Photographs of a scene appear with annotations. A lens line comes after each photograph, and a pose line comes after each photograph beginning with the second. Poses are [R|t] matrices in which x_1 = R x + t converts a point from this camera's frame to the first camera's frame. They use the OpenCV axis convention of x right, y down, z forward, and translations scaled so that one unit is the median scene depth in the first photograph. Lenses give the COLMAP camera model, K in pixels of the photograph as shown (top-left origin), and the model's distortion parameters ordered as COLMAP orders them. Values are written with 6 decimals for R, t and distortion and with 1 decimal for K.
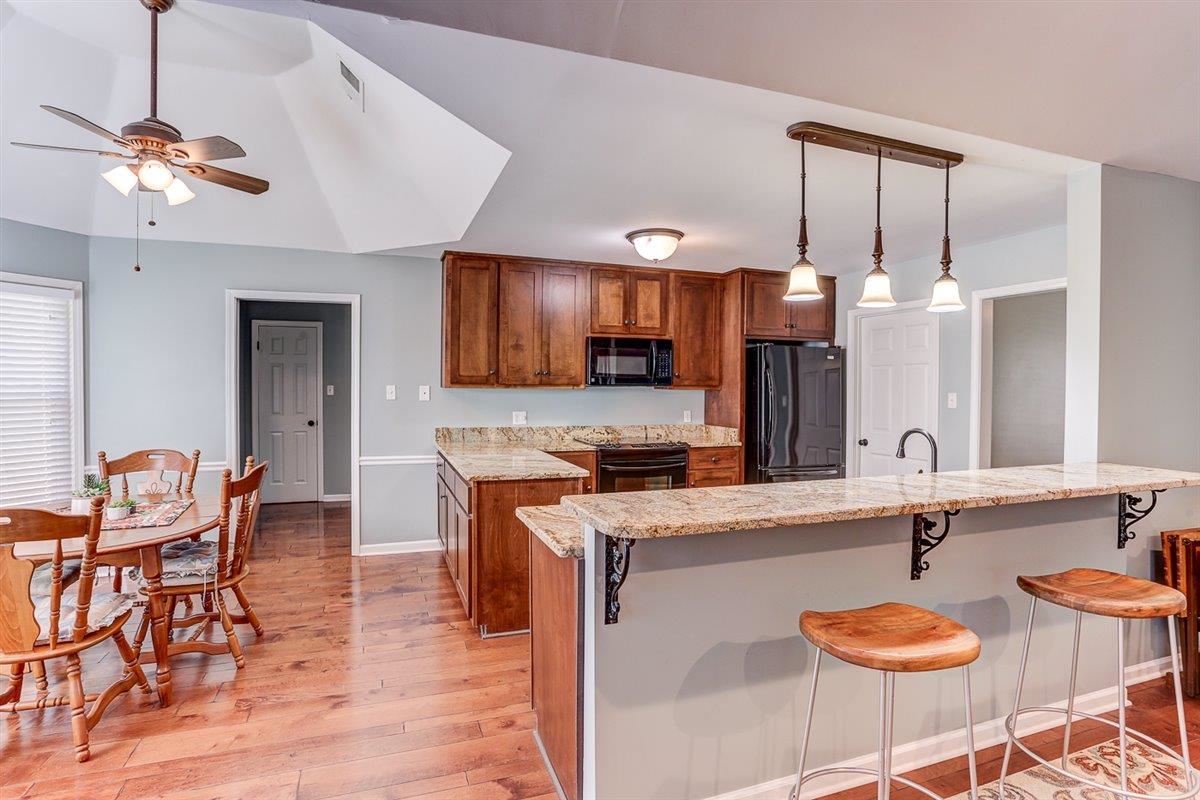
lens RADIAL K [[592.1, 0, 614.2], [0, 592.1, 396.6], [0, 0, 1]] dist [-0.058233, 0.024890]
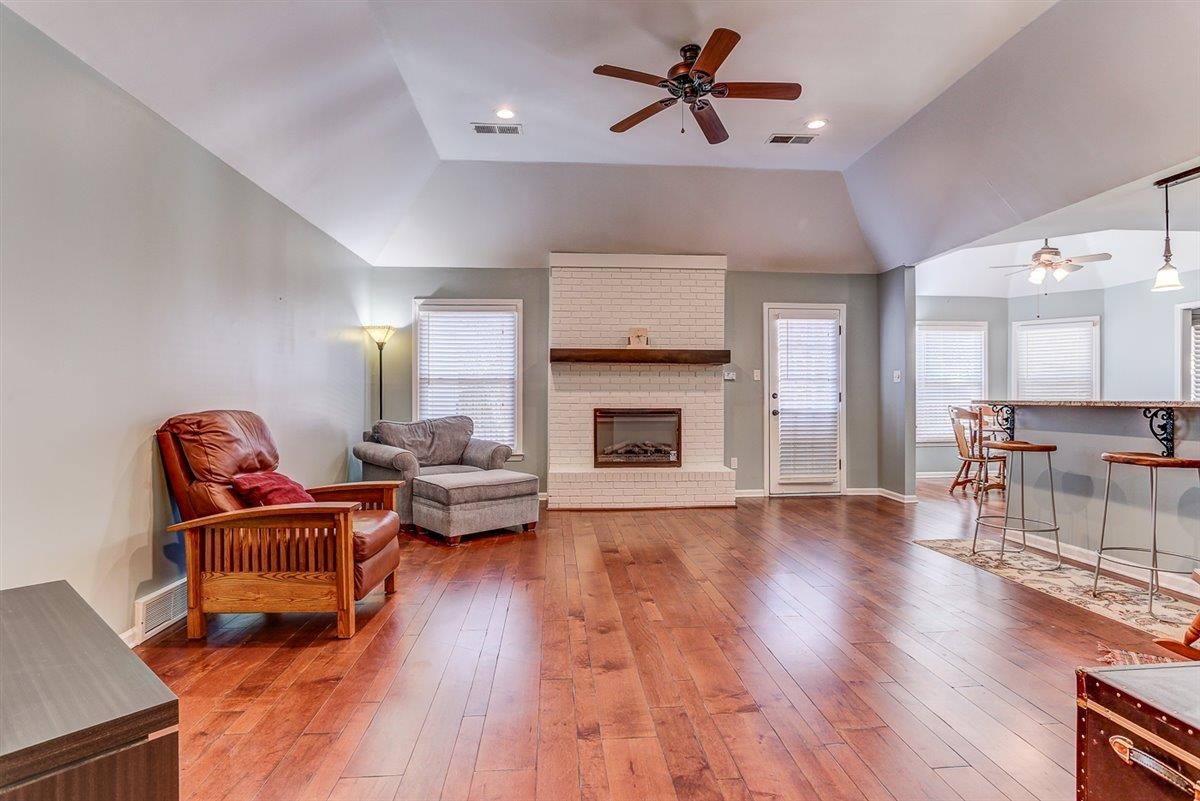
lens RADIAL K [[601.8, 0, 600.0], [0, 601.8, 400.5], [0, 0, 1]] dist [-0.061023, 0.026513]
pose [[-0.253348, -0.001002, -0.967375, 1.027884], [-0.015124, 0.999881, 0.002925, 0.069231], [0.967257, 0.015371, -0.253333, -0.033919]]
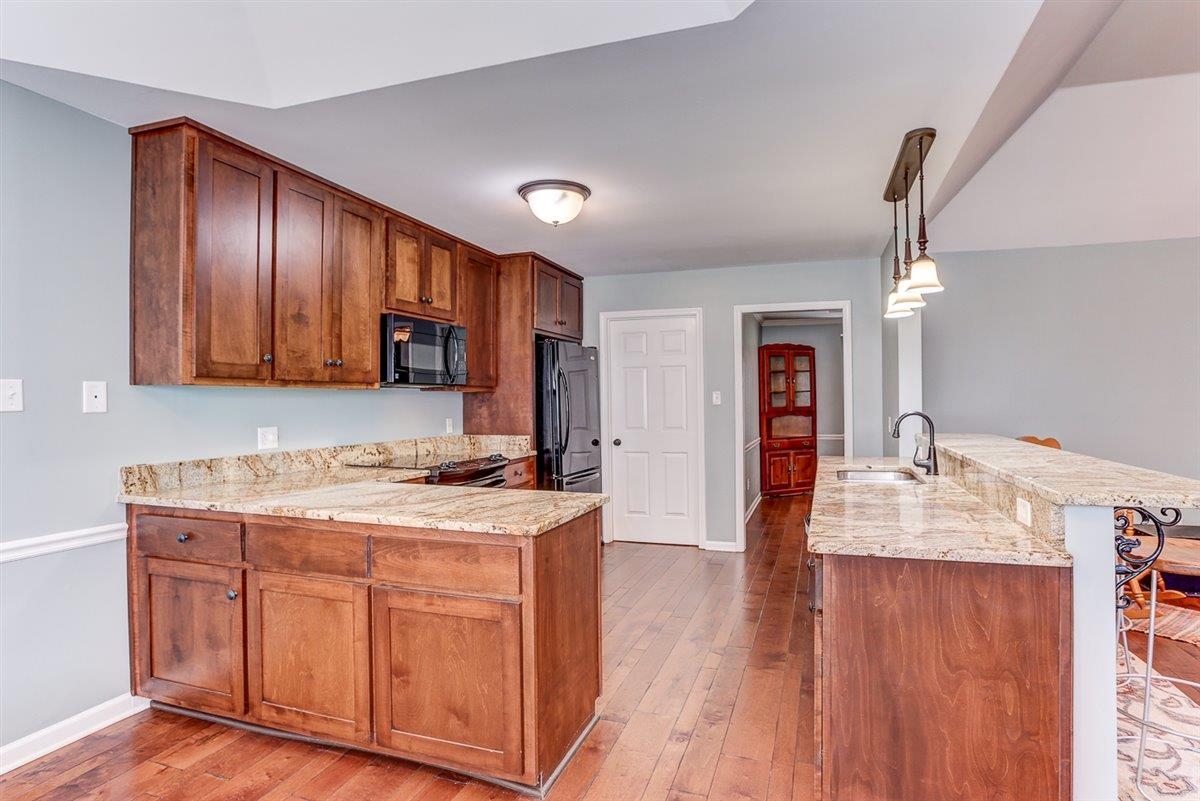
lens RADIAL K [[601.8, 0, 600.0], [0, 601.8, 400.5], [0, 0, 1]] dist [-0.061023, 0.026513]
pose [[0.628280, -0.012795, 0.777882, -0.440186], [0.027958, 0.999590, -0.006139, 0.011709], [-0.777485, 0.025605, 0.628381, 0.382491]]
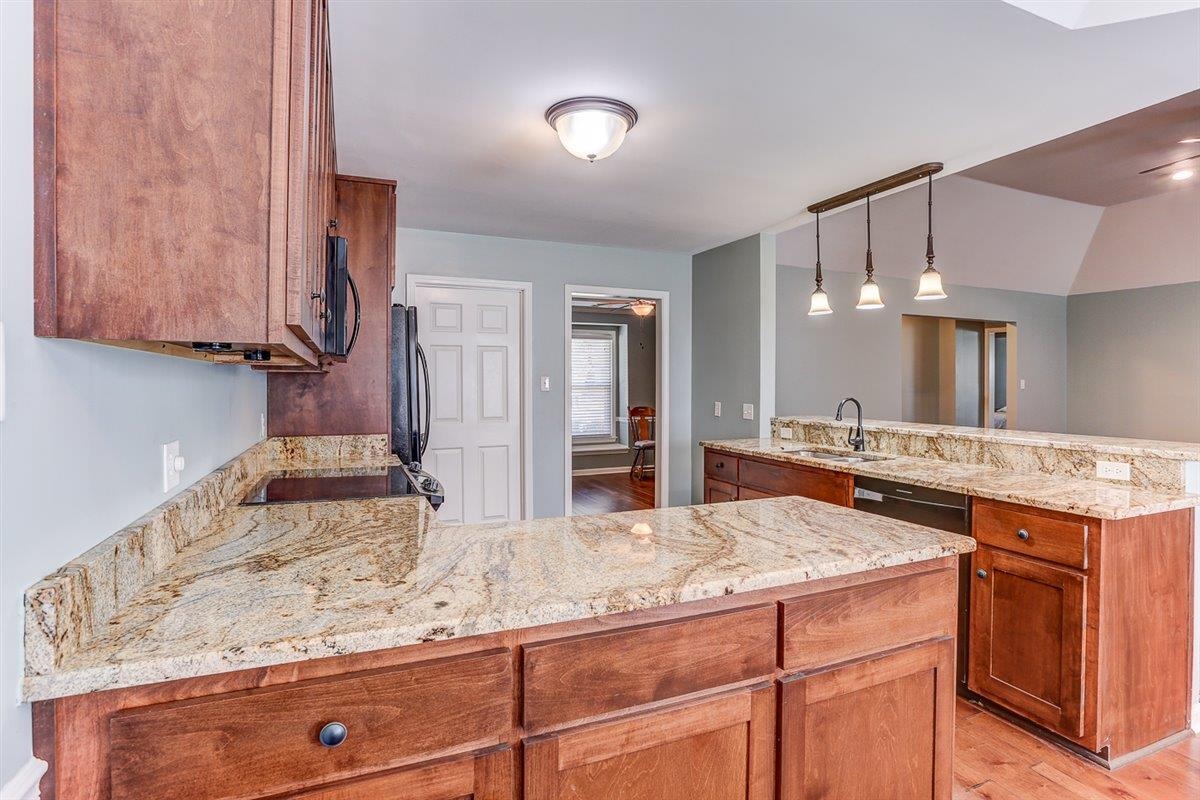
lens RADIAL K [[616.3, 0, 597.9], [0, 616.3, 386.7], [0, 0, 1]] dist [-0.061012, 0.029225]
pose [[-0.049346, -0.013096, 0.998696, -0.479097], [0.019675, 0.999707, 0.014081, -0.000753], [-0.998588, 0.020344, -0.049074, 0.853292]]
